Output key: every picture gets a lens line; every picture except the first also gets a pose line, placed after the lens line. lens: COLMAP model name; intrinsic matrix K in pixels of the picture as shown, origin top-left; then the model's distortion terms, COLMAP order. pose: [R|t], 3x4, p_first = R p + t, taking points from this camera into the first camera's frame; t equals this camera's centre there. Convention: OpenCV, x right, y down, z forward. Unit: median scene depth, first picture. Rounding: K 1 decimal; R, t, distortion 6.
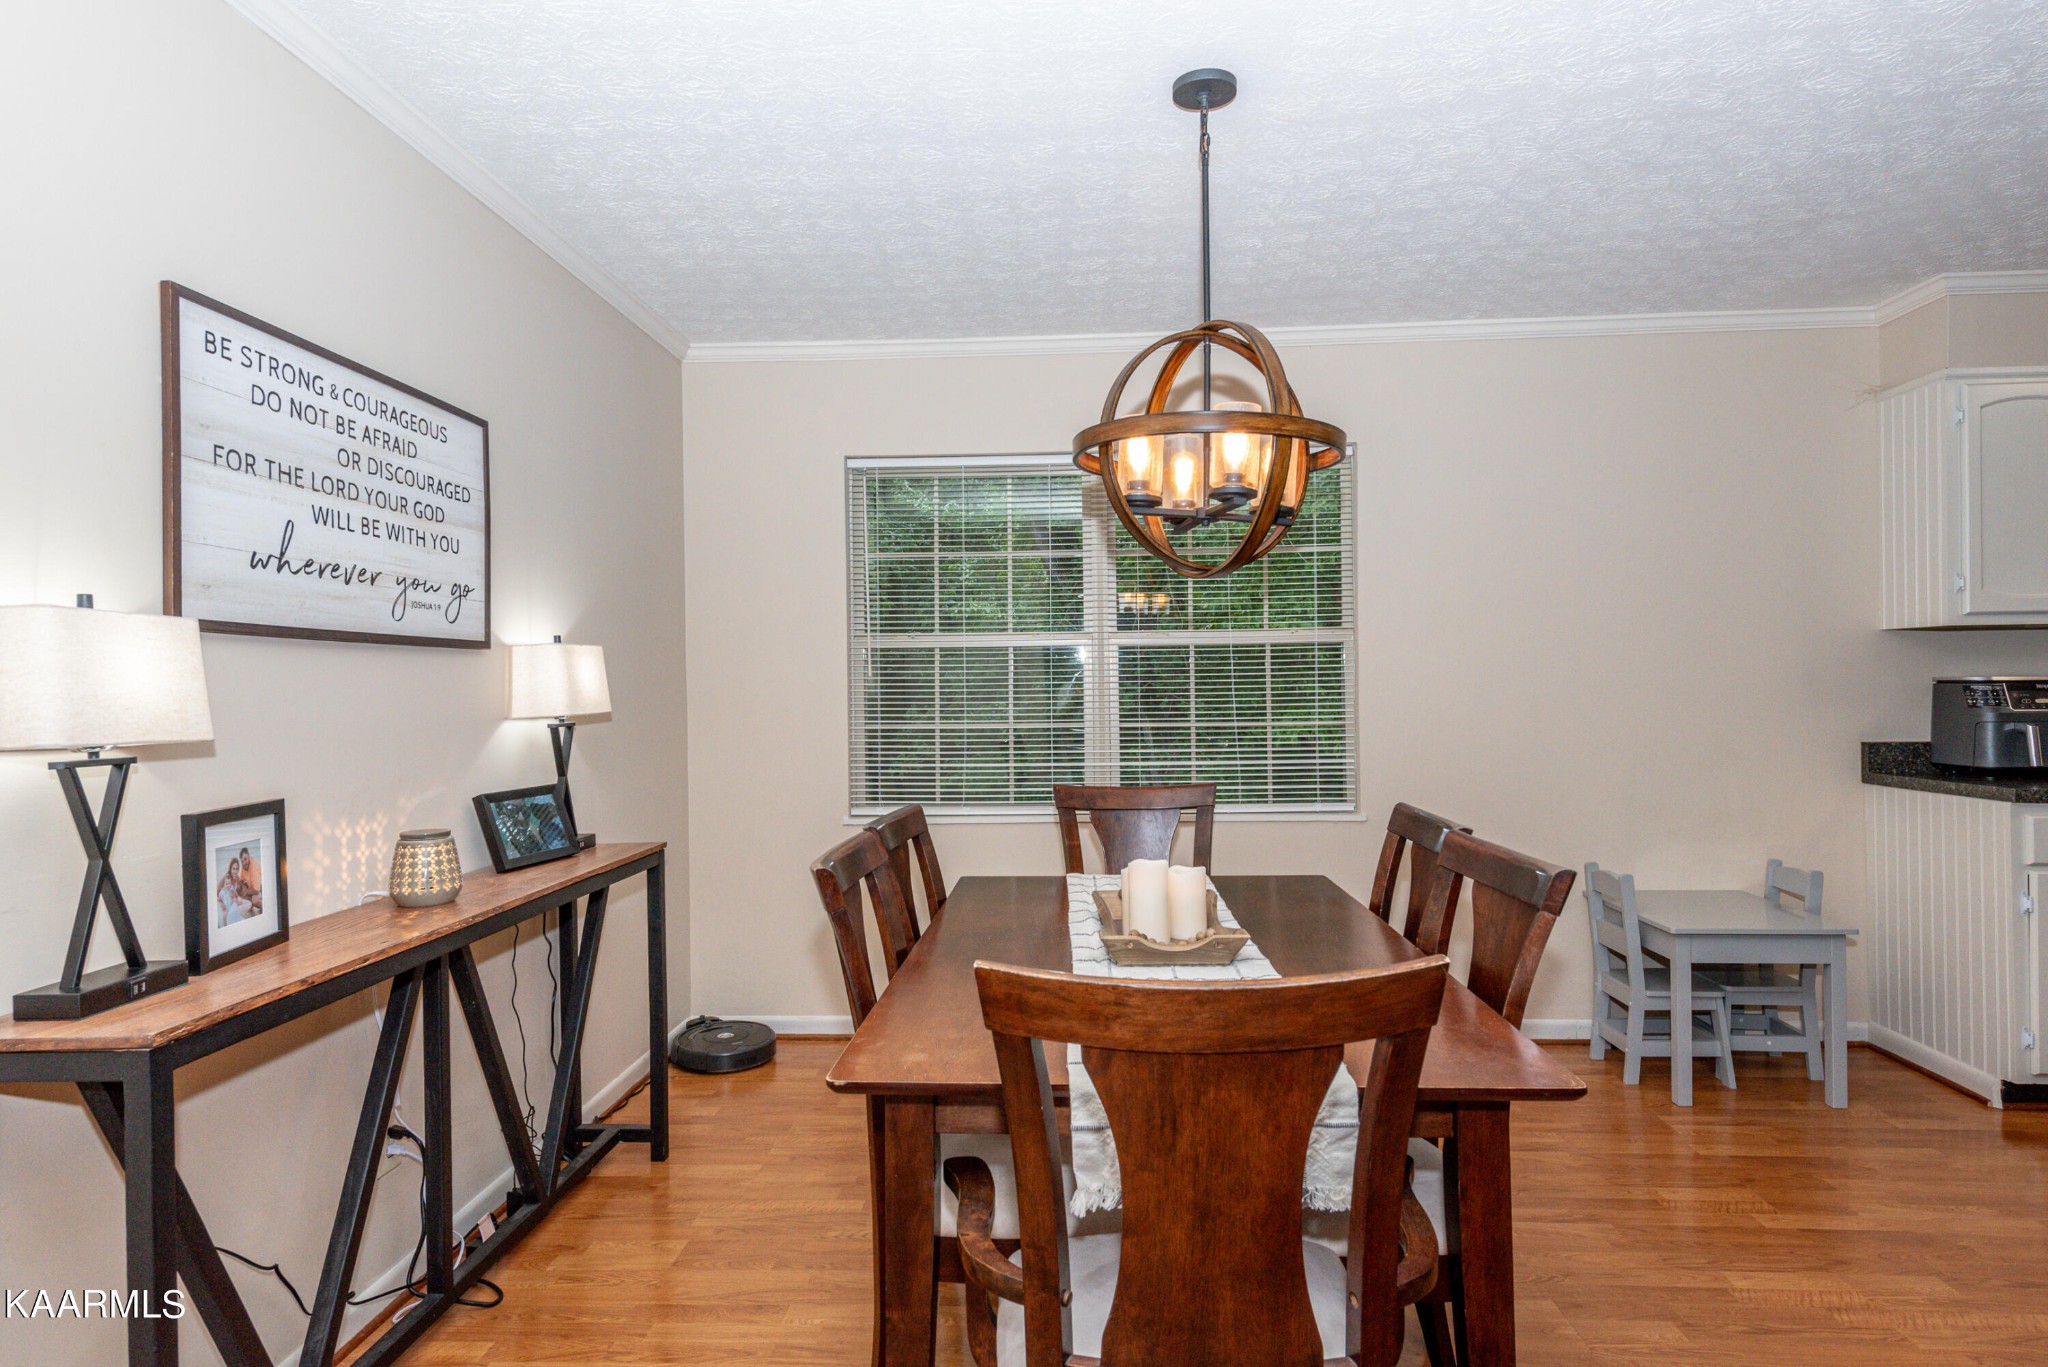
lens RADIAL K [[1135.0, 0, 1017.3], [0, 1135.0, 684.5], [0, 0, 1]] dist [0.007751, 0.001924]
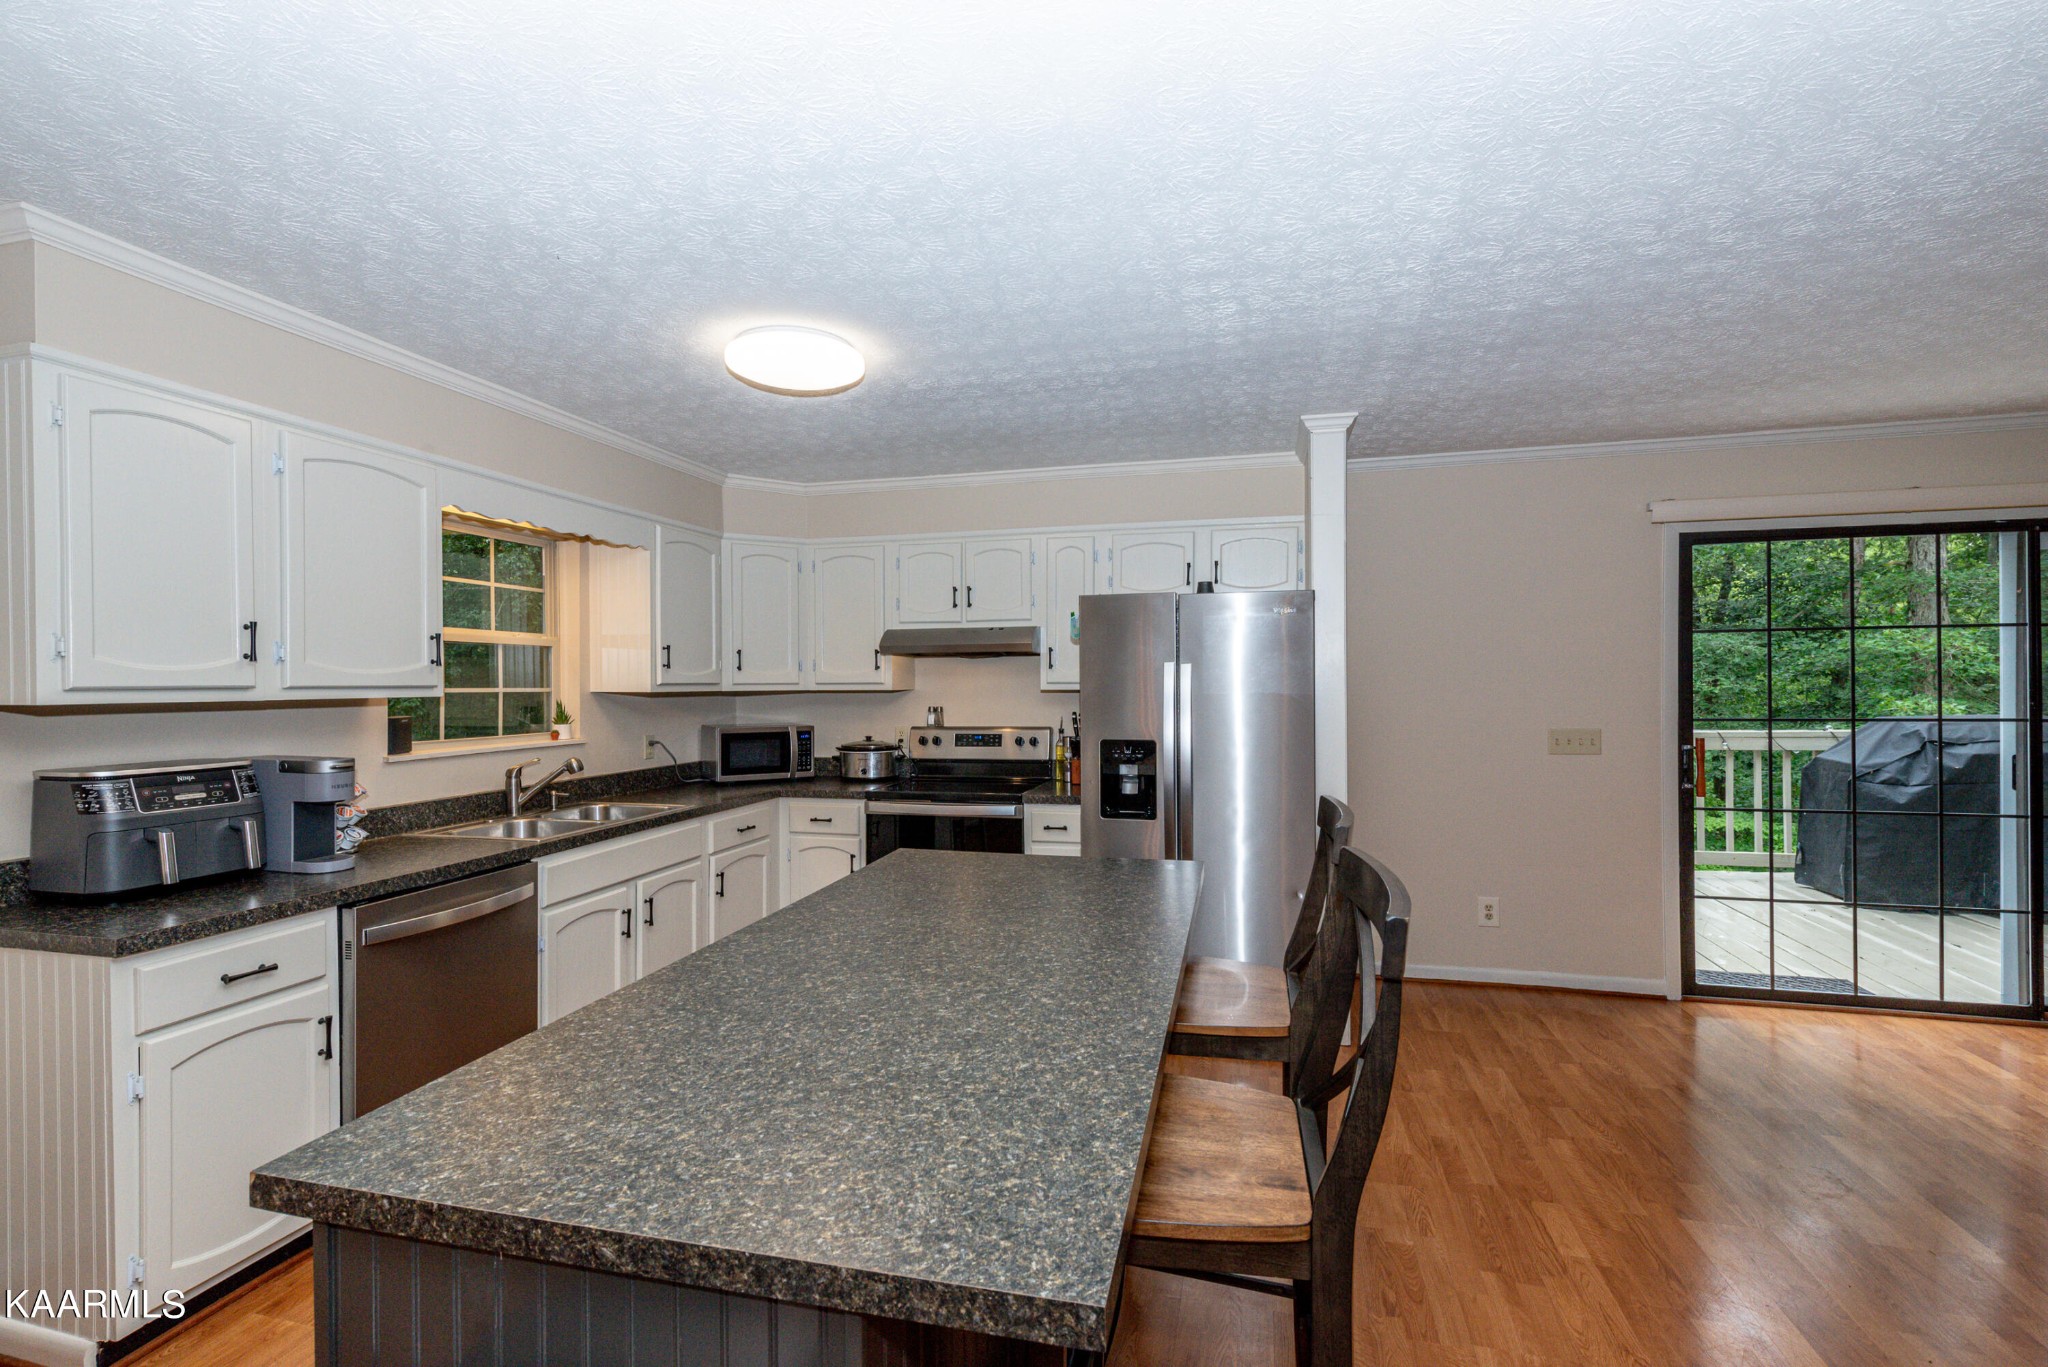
lens RADIAL K [[861.7, 0, 1043.0], [0, 861.7, 687.7], [0, 0, 1]] dist [0.000707, -0.001776]
pose [[0.157344, 0.002287, 0.987541, 0.410818], [0.000817, 0.999997, -0.002446, -0.064912], [-0.987544, 0.001192, 0.157341, 0.318319]]
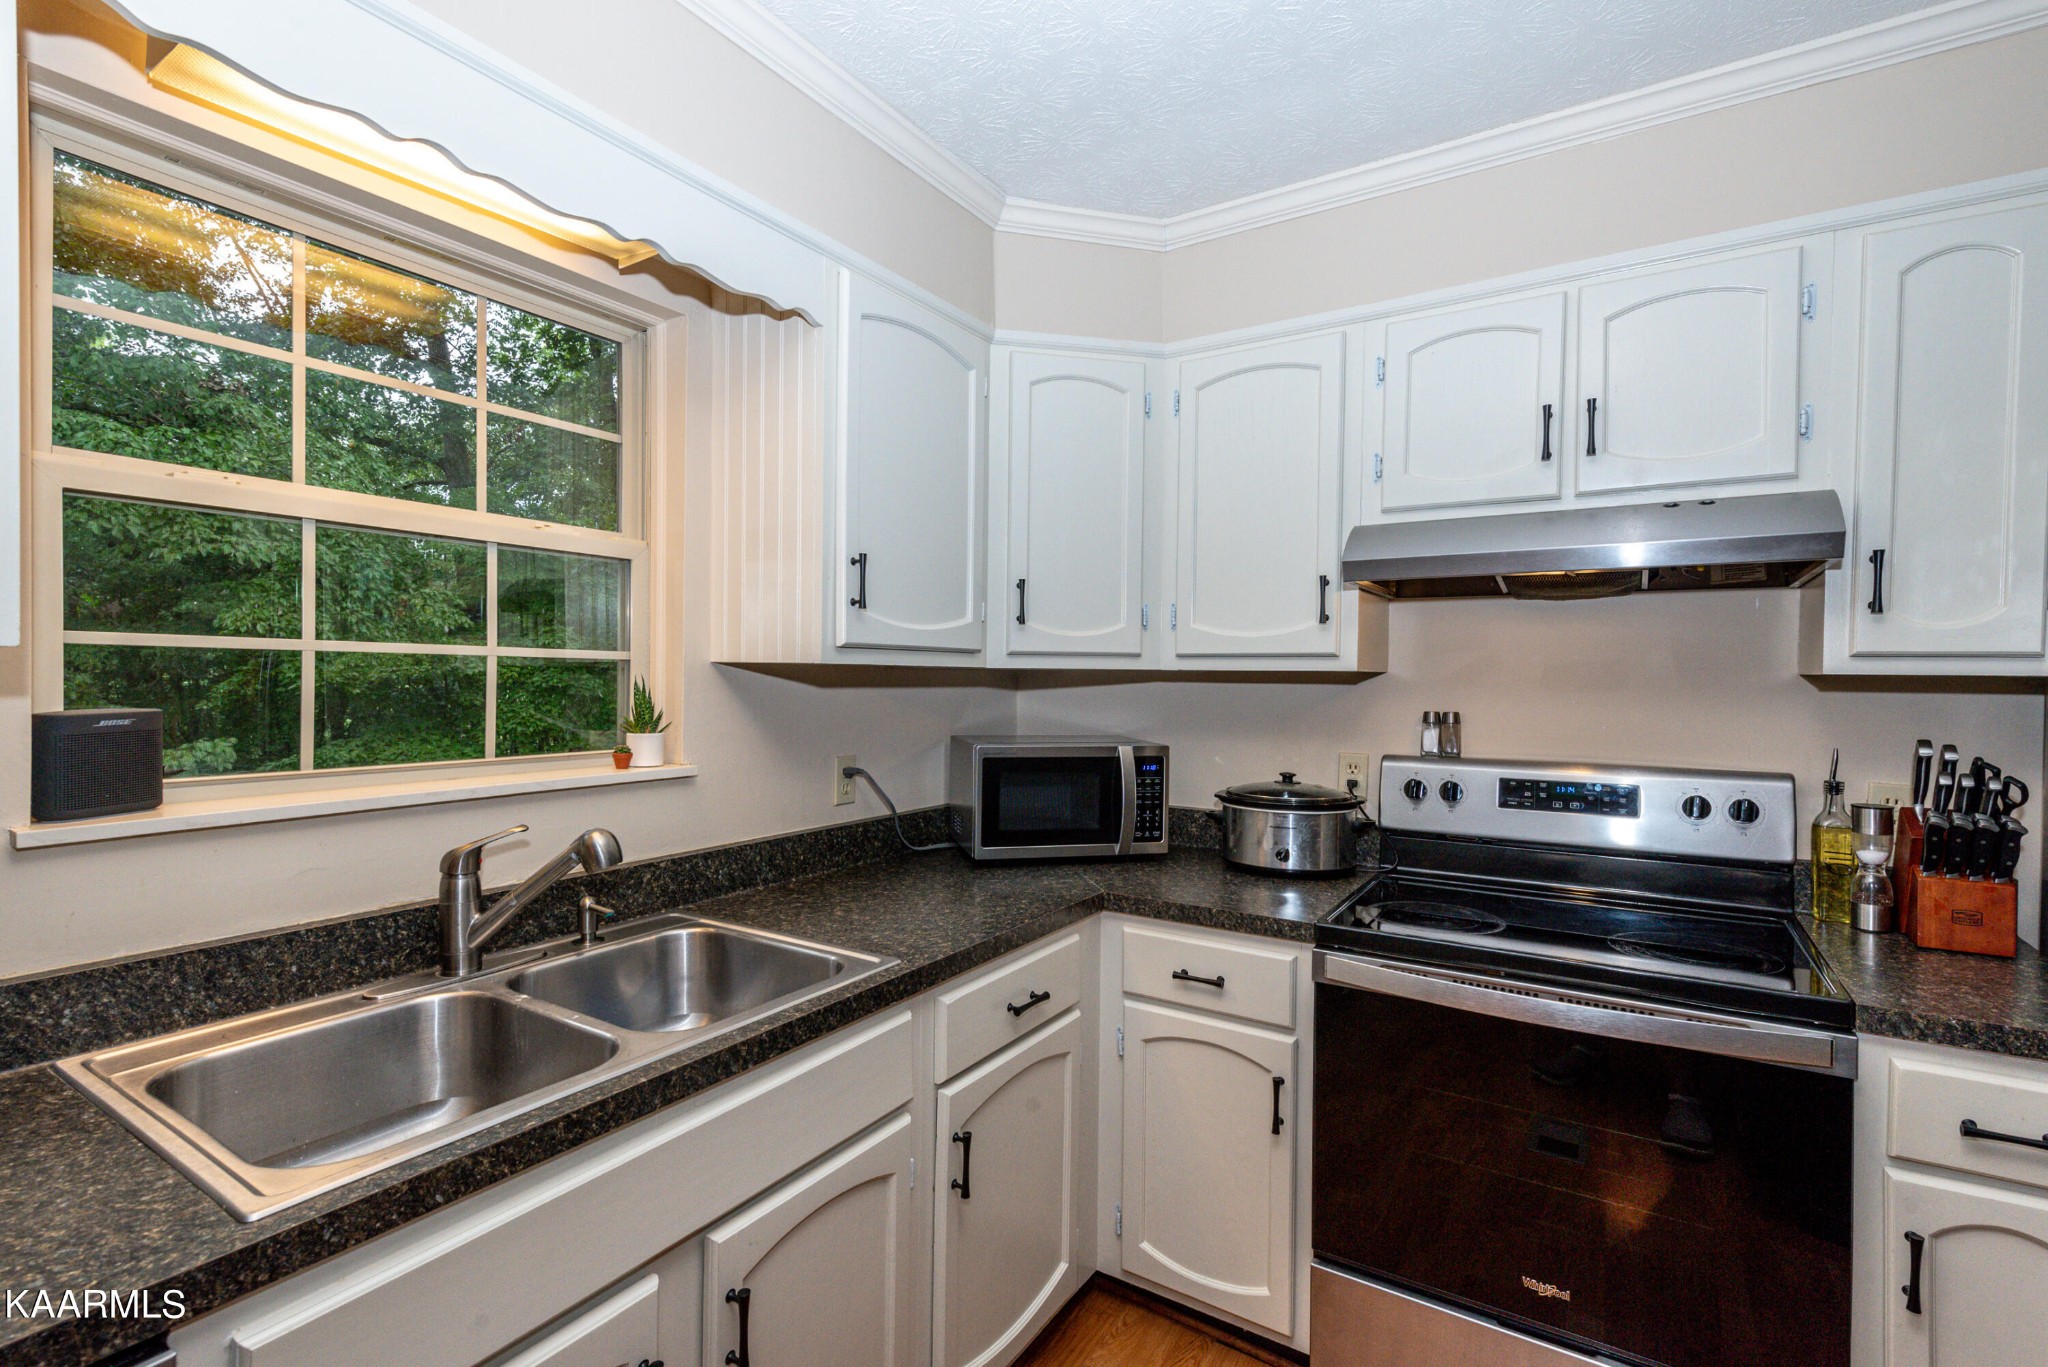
lens RADIAL K [[926.8, 0, 1035.3], [0, 926.8, 684.7], [0, 0, 1]] dist [0.012572, -0.001561]
pose [[0.469872, 0.004595, 0.882723, 1.071276], [-0.017409, 0.999840, 0.004063, -0.054091], [-0.882563, -0.017276, 0.469877, 0.669863]]
